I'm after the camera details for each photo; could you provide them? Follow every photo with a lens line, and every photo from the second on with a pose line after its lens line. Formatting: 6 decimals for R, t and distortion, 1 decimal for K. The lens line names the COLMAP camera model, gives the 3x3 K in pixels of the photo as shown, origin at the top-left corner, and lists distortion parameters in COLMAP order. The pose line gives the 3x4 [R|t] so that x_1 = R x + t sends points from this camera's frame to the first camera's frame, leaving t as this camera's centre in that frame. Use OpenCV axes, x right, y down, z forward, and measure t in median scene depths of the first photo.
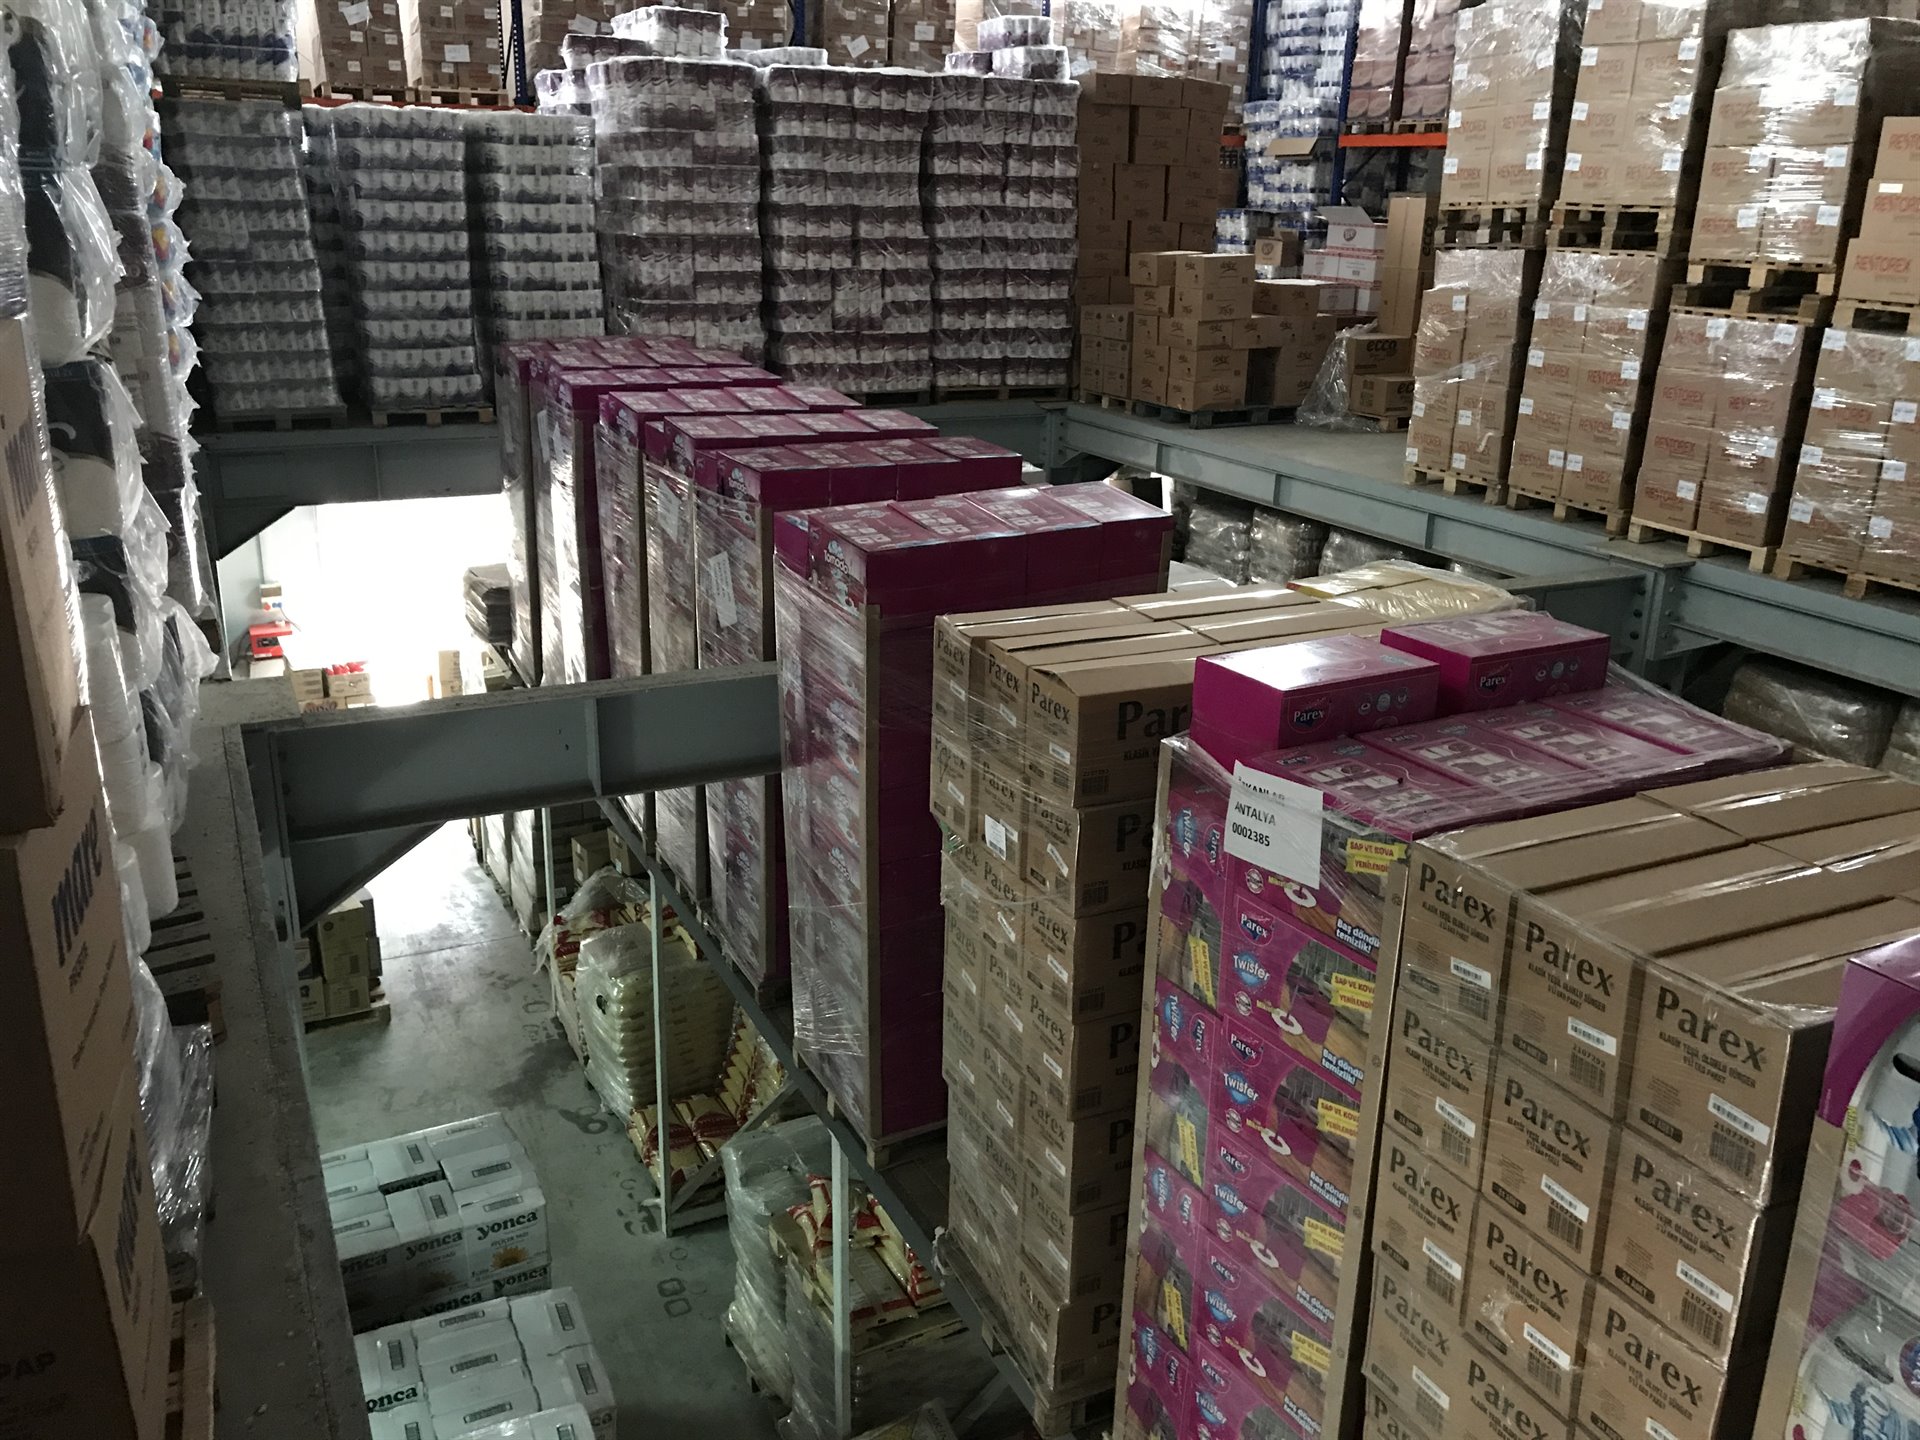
lens RADIAL K [[1558.6, 0, 943.3], [0, 1558.6, 717.3], [0, 0, 1]] dist [0.028503, -0.029290]
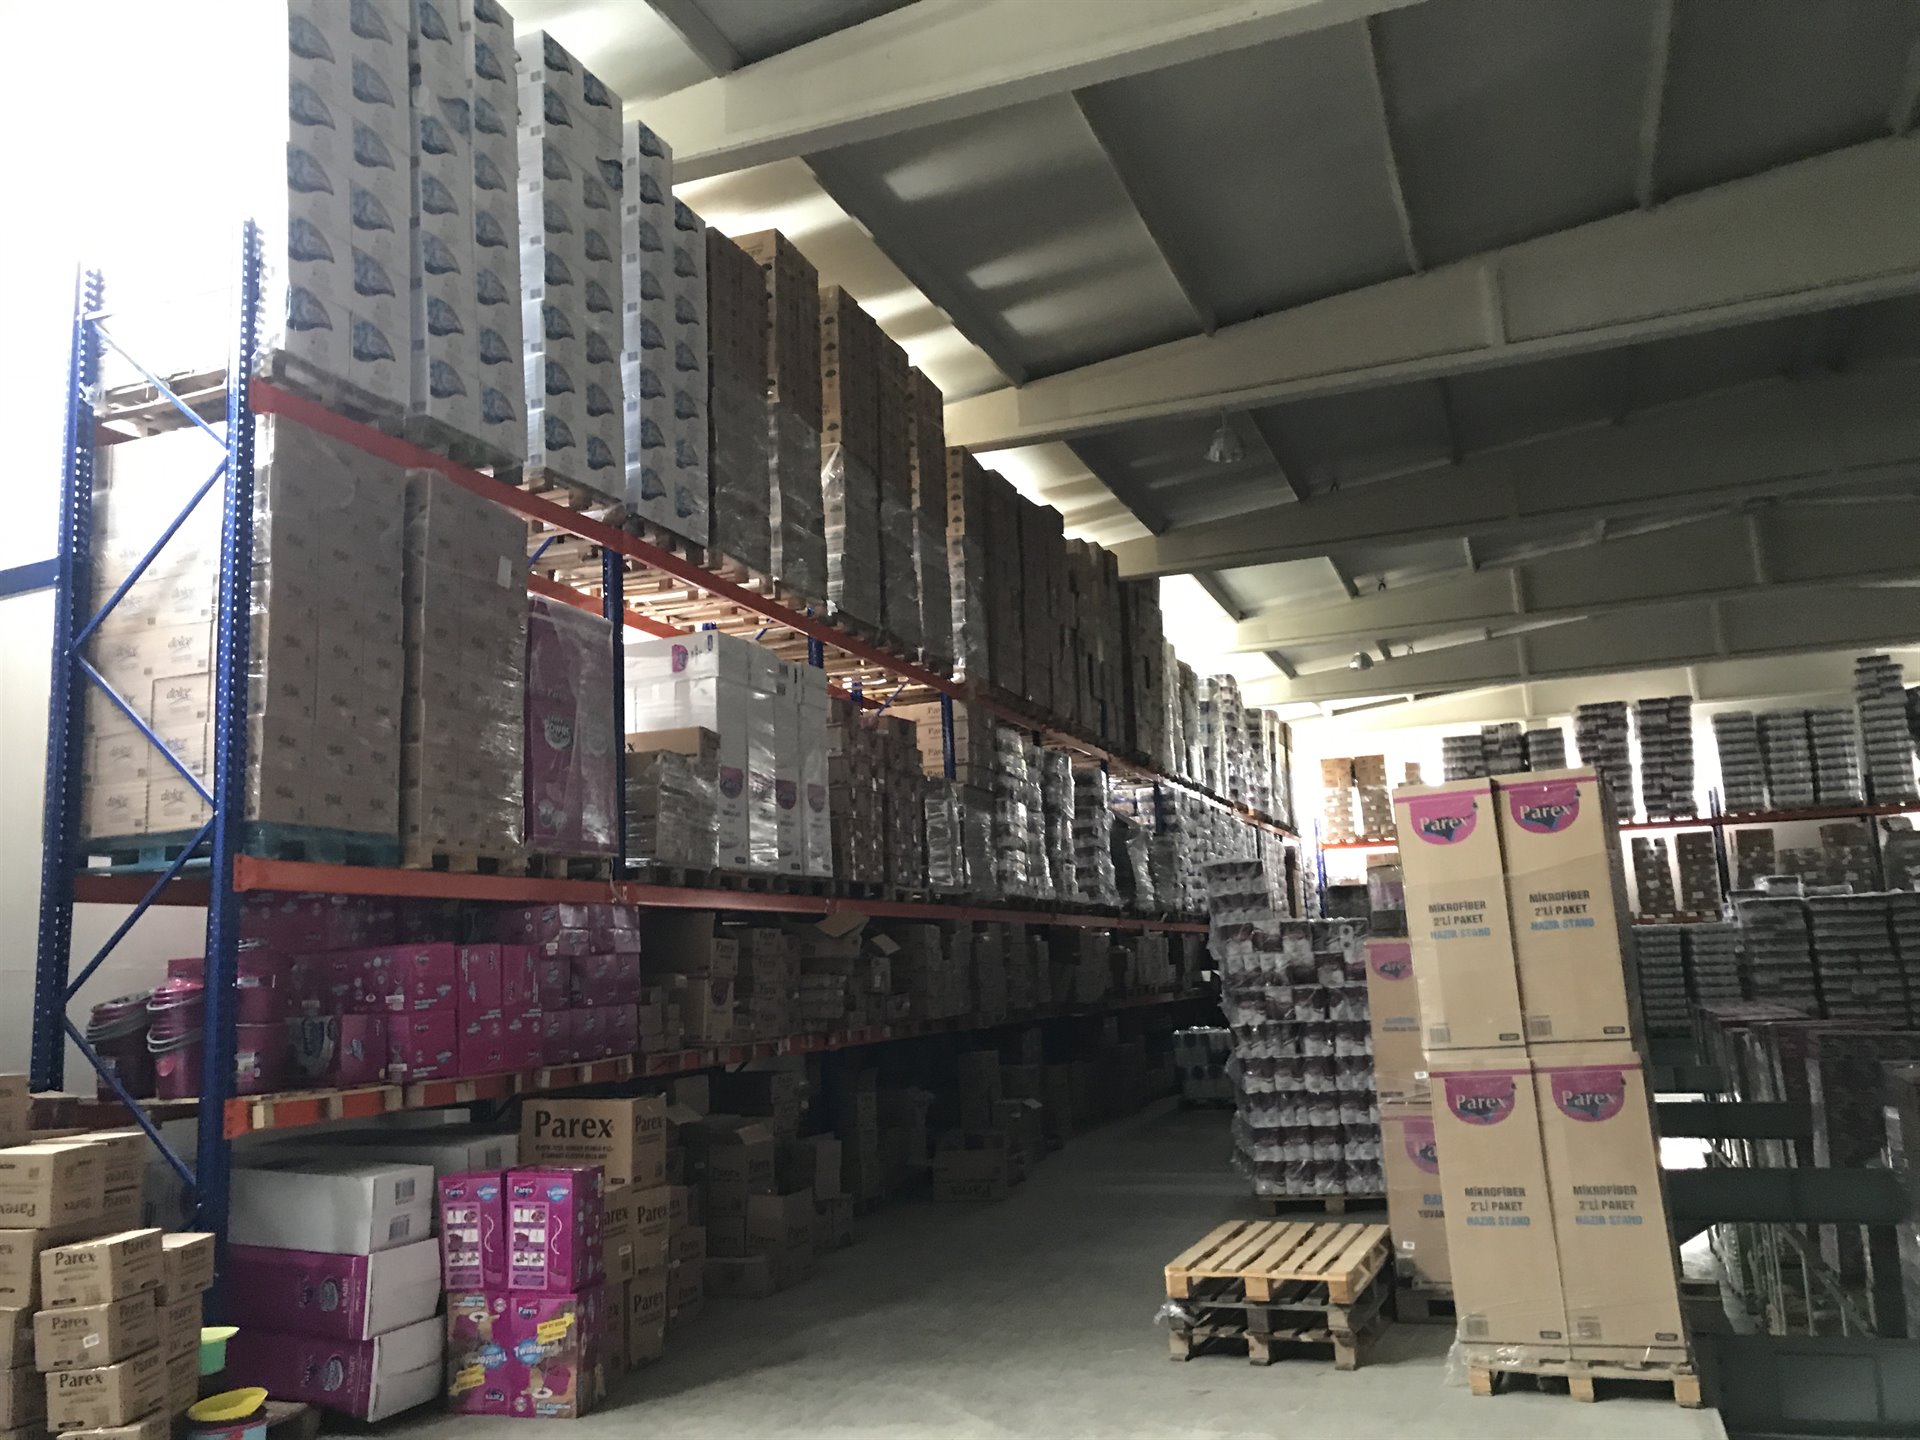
lens RADIAL K [[1558.6, 0, 941.3], [0, 1558.6, 716.3], [0, 0, 1]] dist [0.028503, -0.029290]
pose [[0.676273, -0.163867, -0.718194, 0.791988], [-0.184296, 0.906304, -0.380326, 0.528744], [0.713225, 0.389564, 0.582709, -1.556780]]
